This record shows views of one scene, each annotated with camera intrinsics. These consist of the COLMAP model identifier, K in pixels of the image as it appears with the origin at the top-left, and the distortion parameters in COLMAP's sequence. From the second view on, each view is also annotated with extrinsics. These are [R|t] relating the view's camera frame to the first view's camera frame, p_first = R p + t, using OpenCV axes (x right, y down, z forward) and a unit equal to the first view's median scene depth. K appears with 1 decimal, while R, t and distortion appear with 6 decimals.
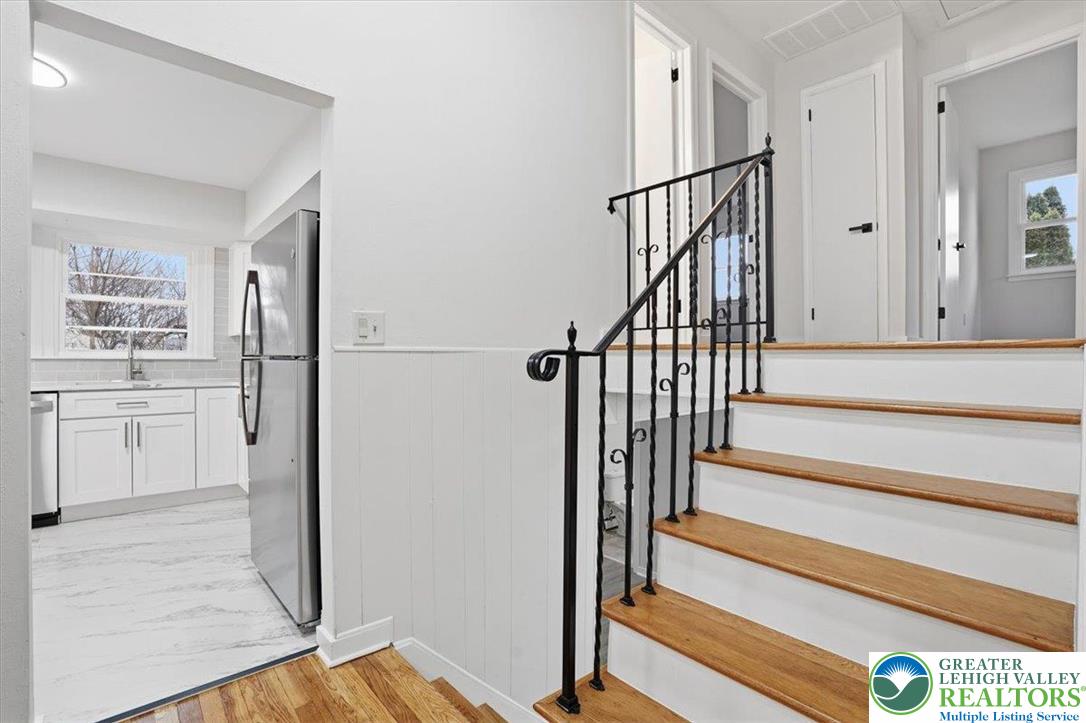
lens RADIAL K [[504.4, 0, 539.4], [0, 504.4, 358.1], [0, 0, 1]] dist [-0.064436, 0.024676]
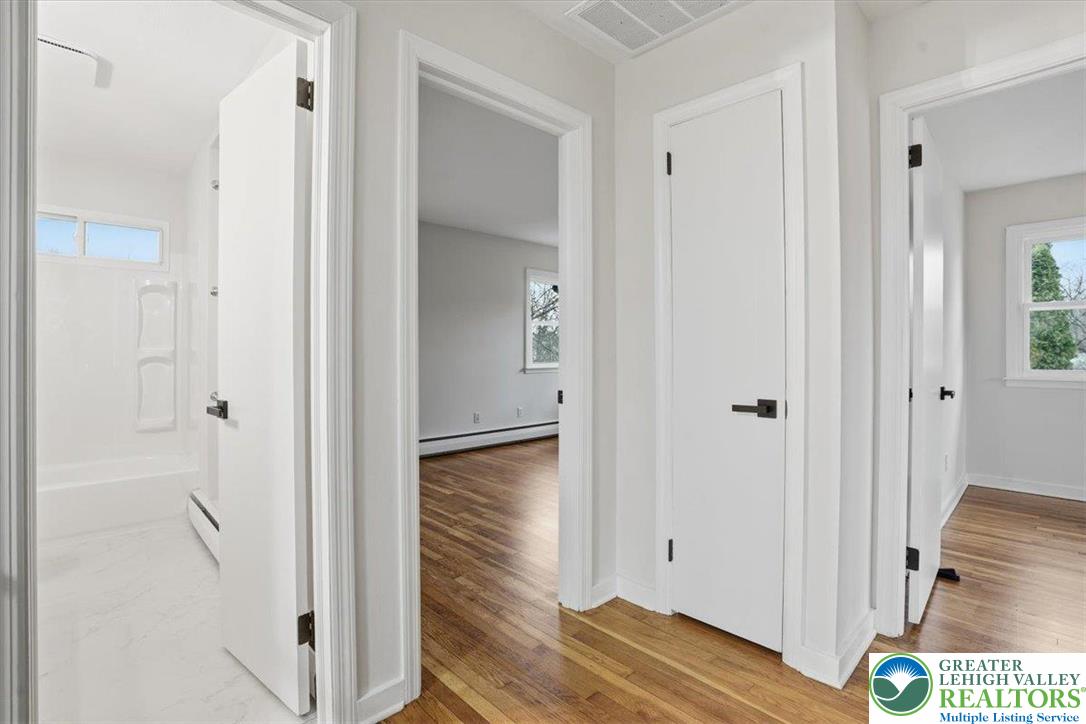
lens RADIAL K [[505.2, 0, 540.8], [0, 505.2, 350.8], [0, 0, 1]] dist [-0.060620, 0.018149]
pose [[0.999082, -0.007061, 0.042247, 0.461101], [0.006874, 0.999966, 0.004560, -0.354325], [-0.042278, -0.004265, 0.999097, 0.563411]]
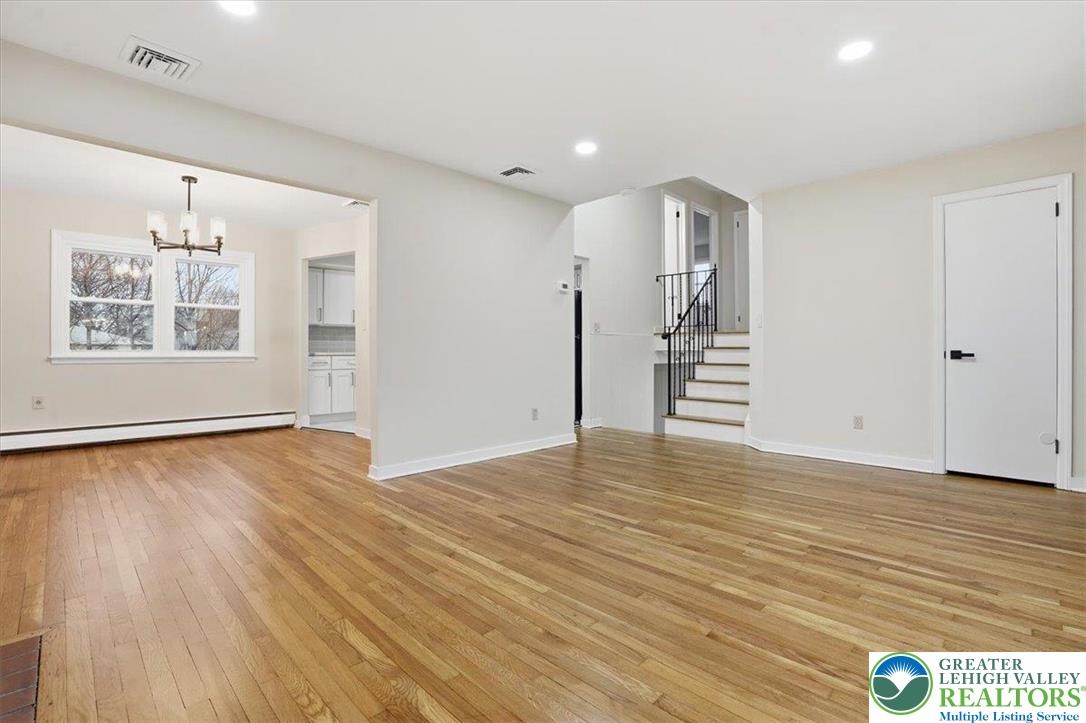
lens RADIAL K [[508.6, 0, 540.0], [0, 508.6, 358.1], [0, 0, 1]] dist [-0.067859, 0.025084]
pose [[0.997391, -0.008980, 0.071626, -0.533493], [0.008048, 0.999879, 0.013289, 0.052988], [-0.071737, -0.012678, 0.997343, -1.283674]]
